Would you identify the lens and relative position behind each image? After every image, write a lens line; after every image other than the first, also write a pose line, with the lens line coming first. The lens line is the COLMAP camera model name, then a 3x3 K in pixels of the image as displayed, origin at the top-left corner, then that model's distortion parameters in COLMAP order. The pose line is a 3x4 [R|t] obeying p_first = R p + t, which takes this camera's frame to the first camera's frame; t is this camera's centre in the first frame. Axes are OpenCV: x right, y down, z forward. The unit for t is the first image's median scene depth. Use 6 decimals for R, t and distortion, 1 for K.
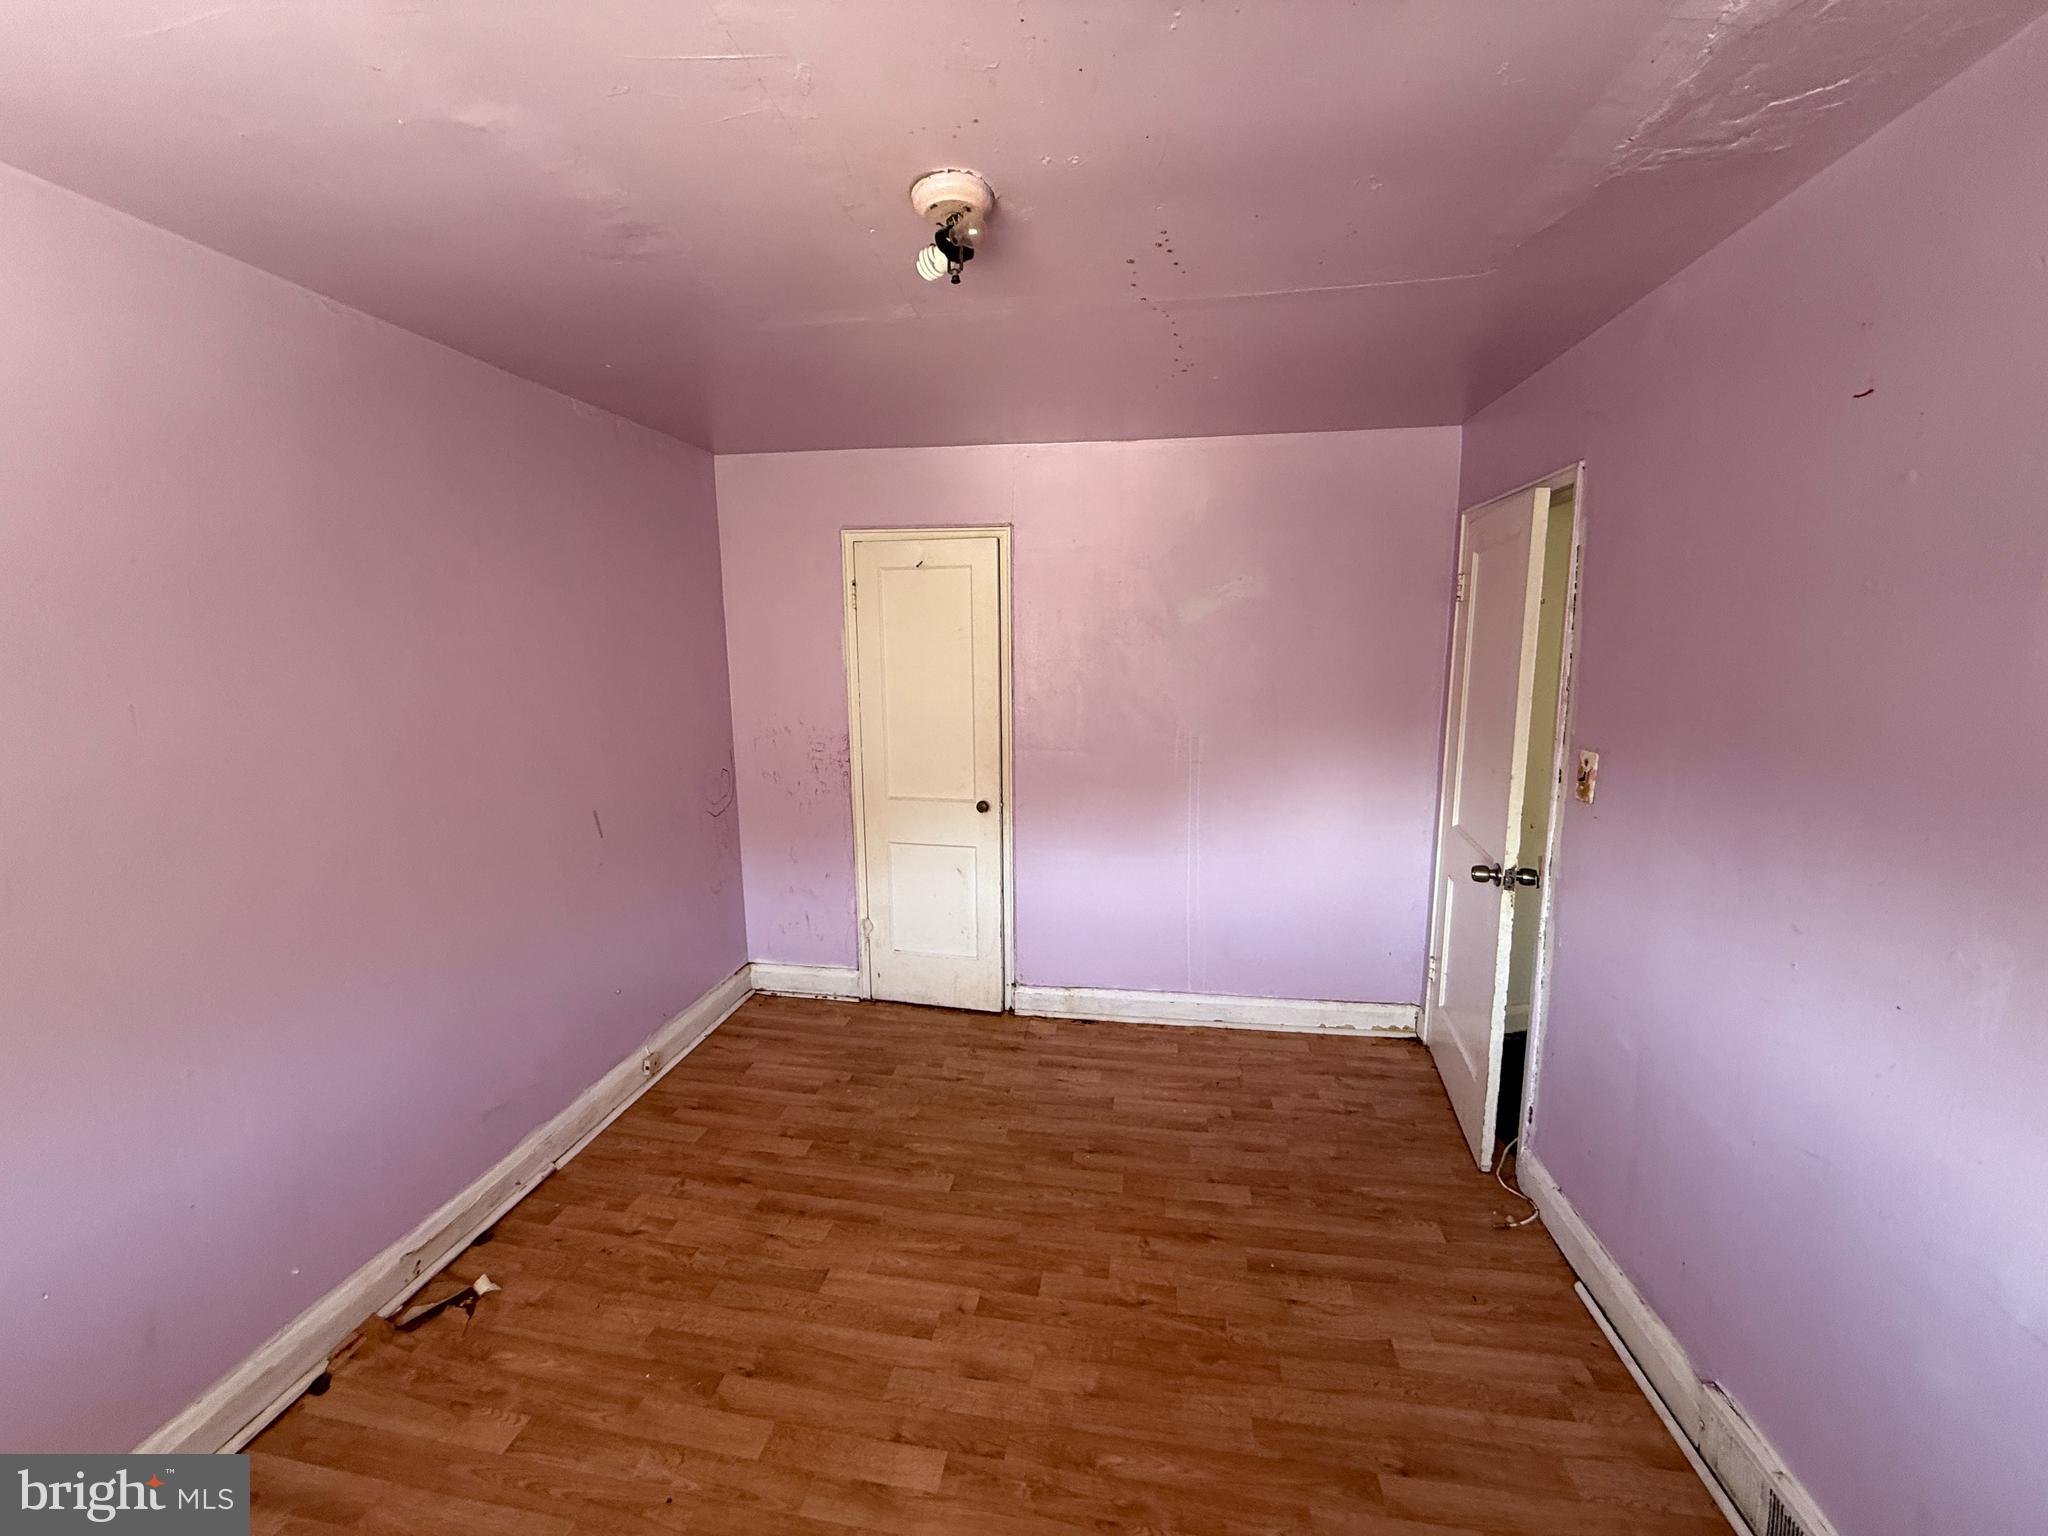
lens RADIAL K [[816.3, 0, 1019.1], [0, 816.3, 767.8], [0, 0, 1]] dist [0.000725, -0.000195]
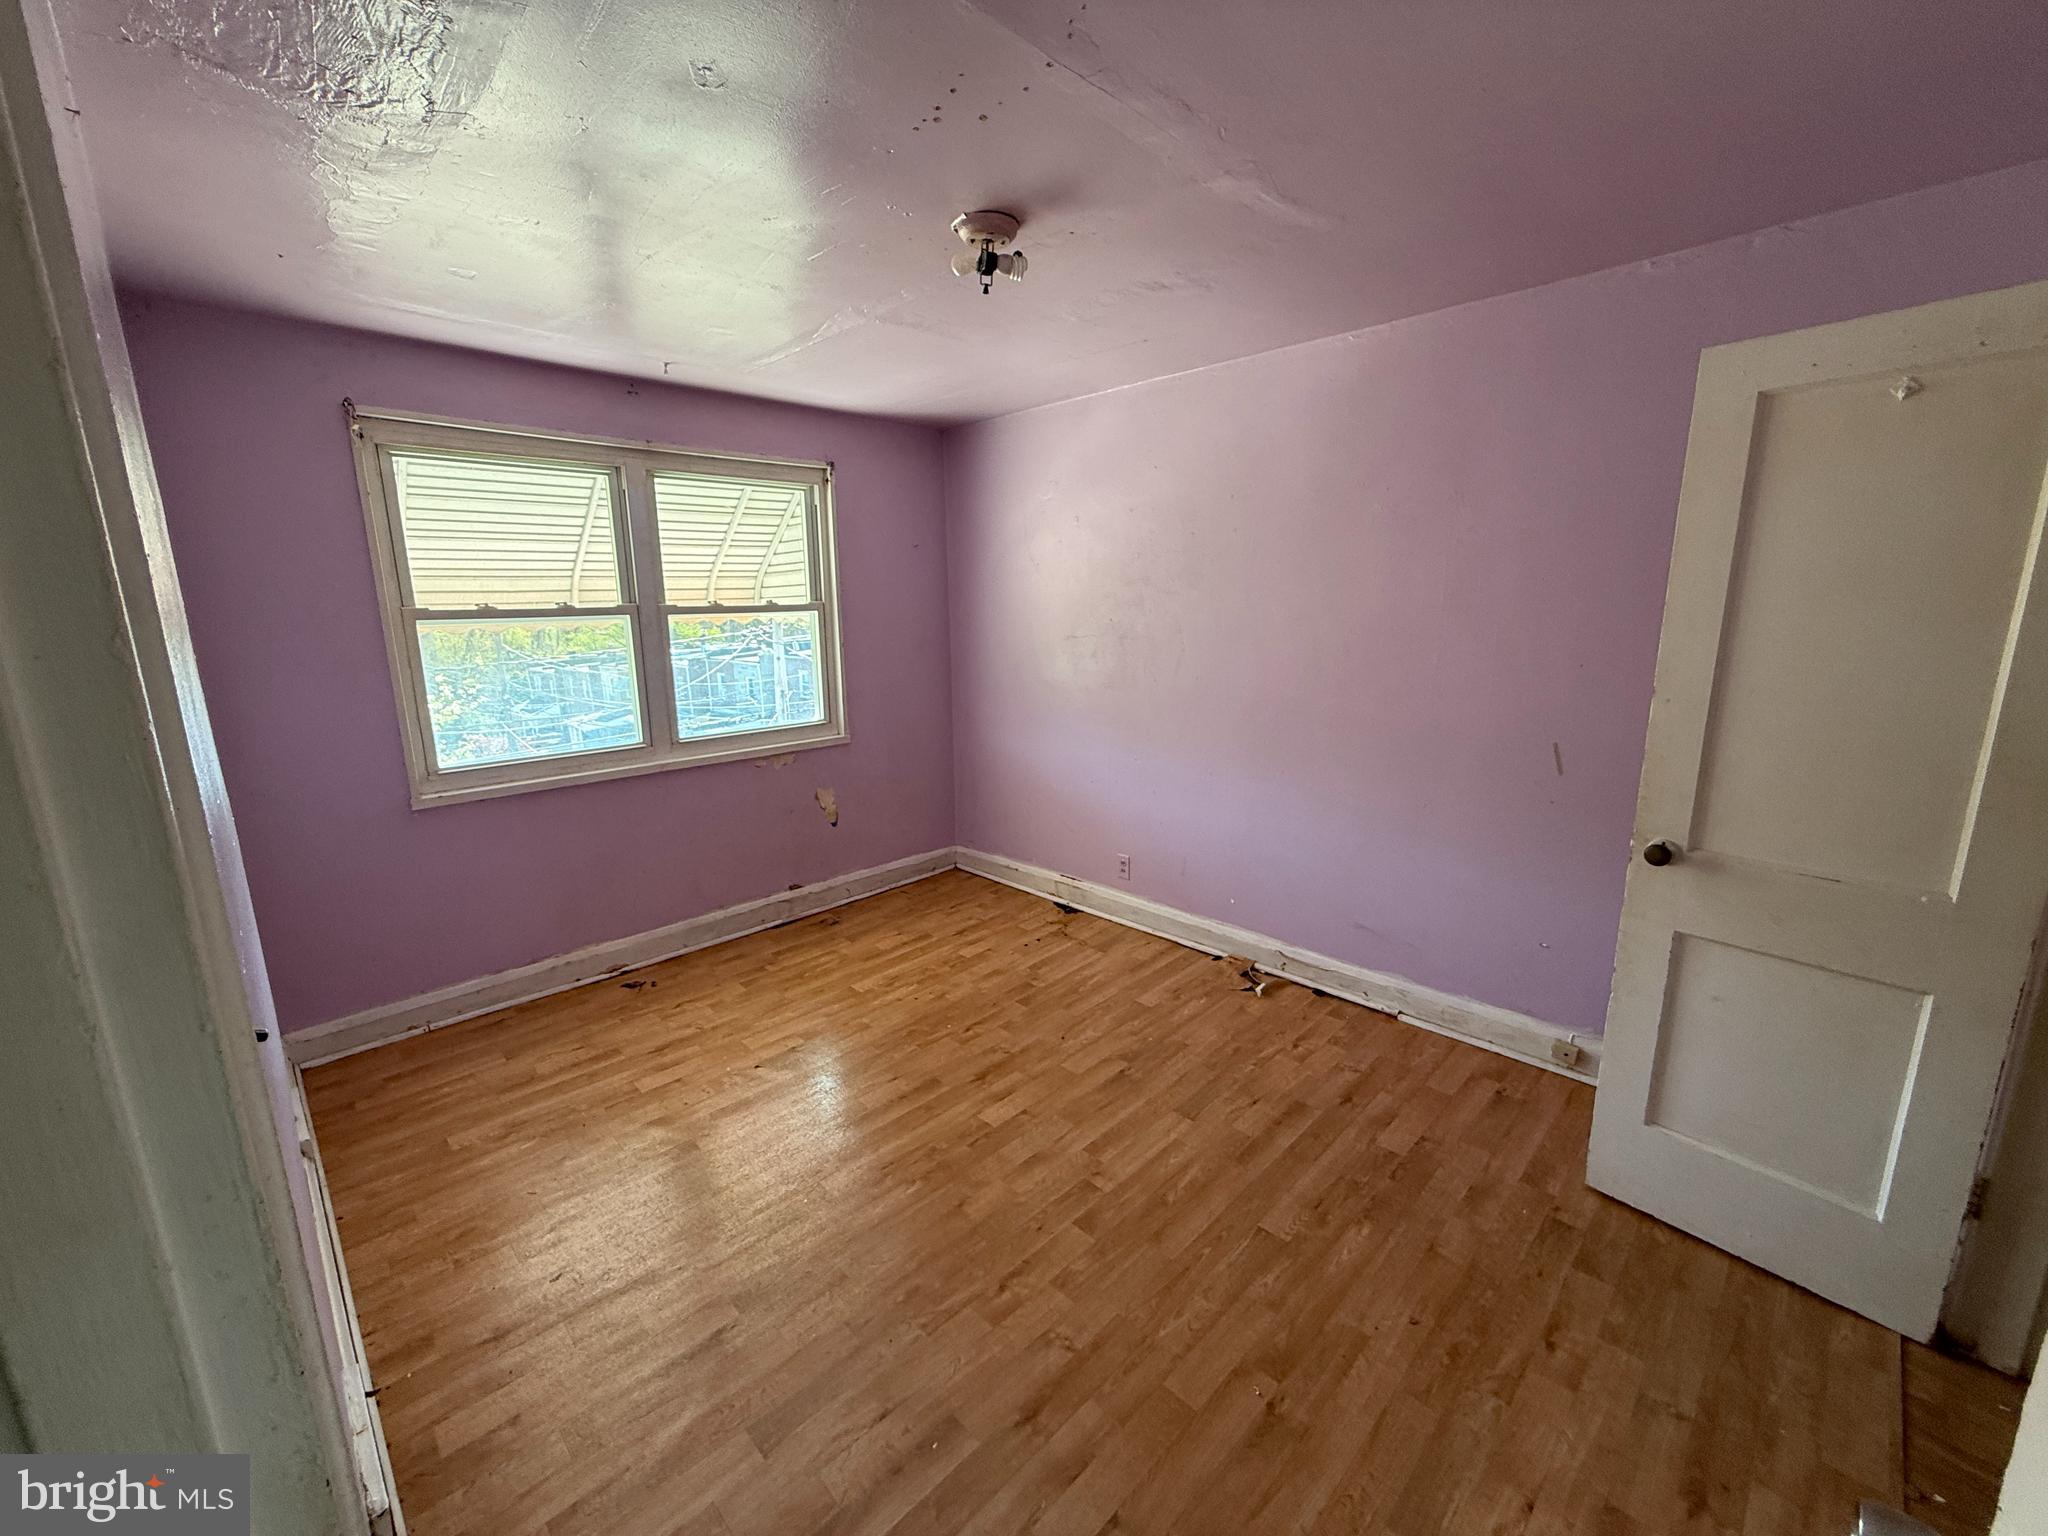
lens RADIAL K [[816.3, 0, 1019.1], [0, 816.3, 767.8], [0, 0, 1]] dist [0.000725, -0.000195]
pose [[-0.592175, 0.183650, -0.784603, 0.723548], [-0.099899, 0.949440, 0.297631, -0.171667], [0.799593, 0.254631, -0.543888, 1.308513]]
